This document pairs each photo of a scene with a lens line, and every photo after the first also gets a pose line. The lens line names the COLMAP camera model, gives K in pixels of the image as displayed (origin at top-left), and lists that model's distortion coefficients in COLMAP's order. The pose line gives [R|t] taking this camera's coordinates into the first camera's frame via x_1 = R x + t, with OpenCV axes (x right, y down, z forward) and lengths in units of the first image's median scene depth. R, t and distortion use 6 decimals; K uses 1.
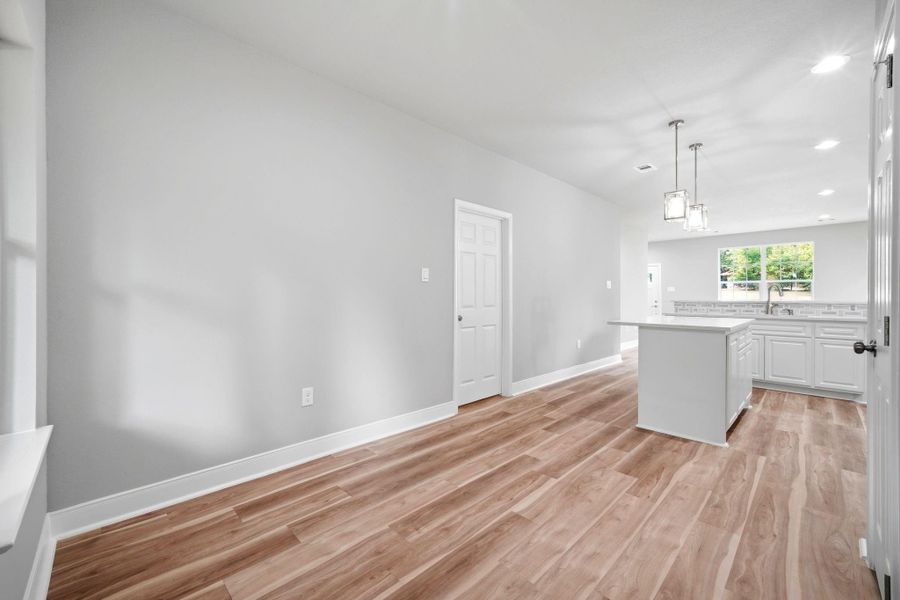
lens RADIAL K [[365.9, 0, 449.9], [0, 365.9, 304.0], [0, 0, 1]] dist [-0.002651, 0.000291]
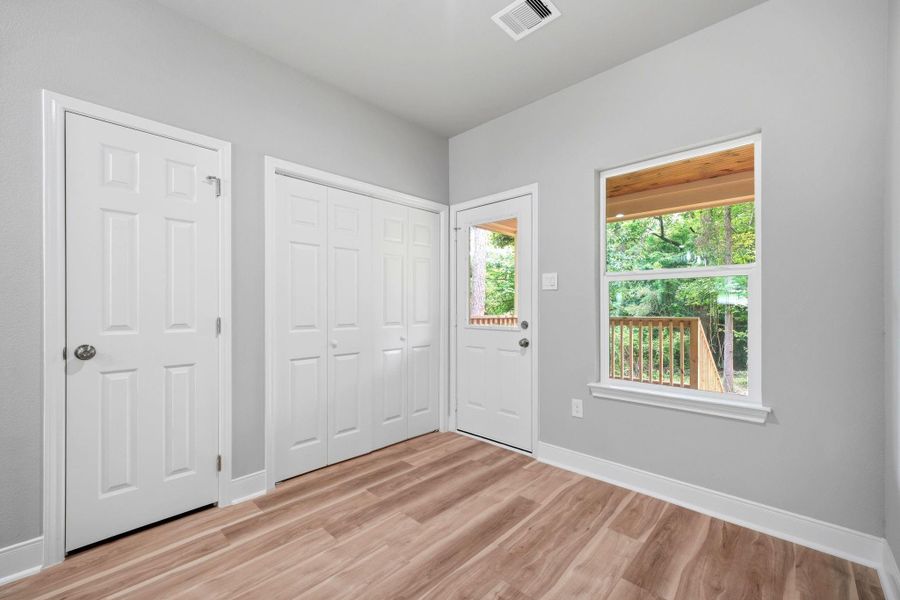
lens RADIAL K [[365.9, 0, 449.9], [0, 365.9, 304.0], [0, 0, 1]] dist [-0.002651, 0.000291]
pose [[-0.999456, -0.004829, -0.032637, 0.055722], [-0.004935, 0.999983, 0.003157, -0.032549], [0.032622, 0.003316, -0.999462, 1.995837]]
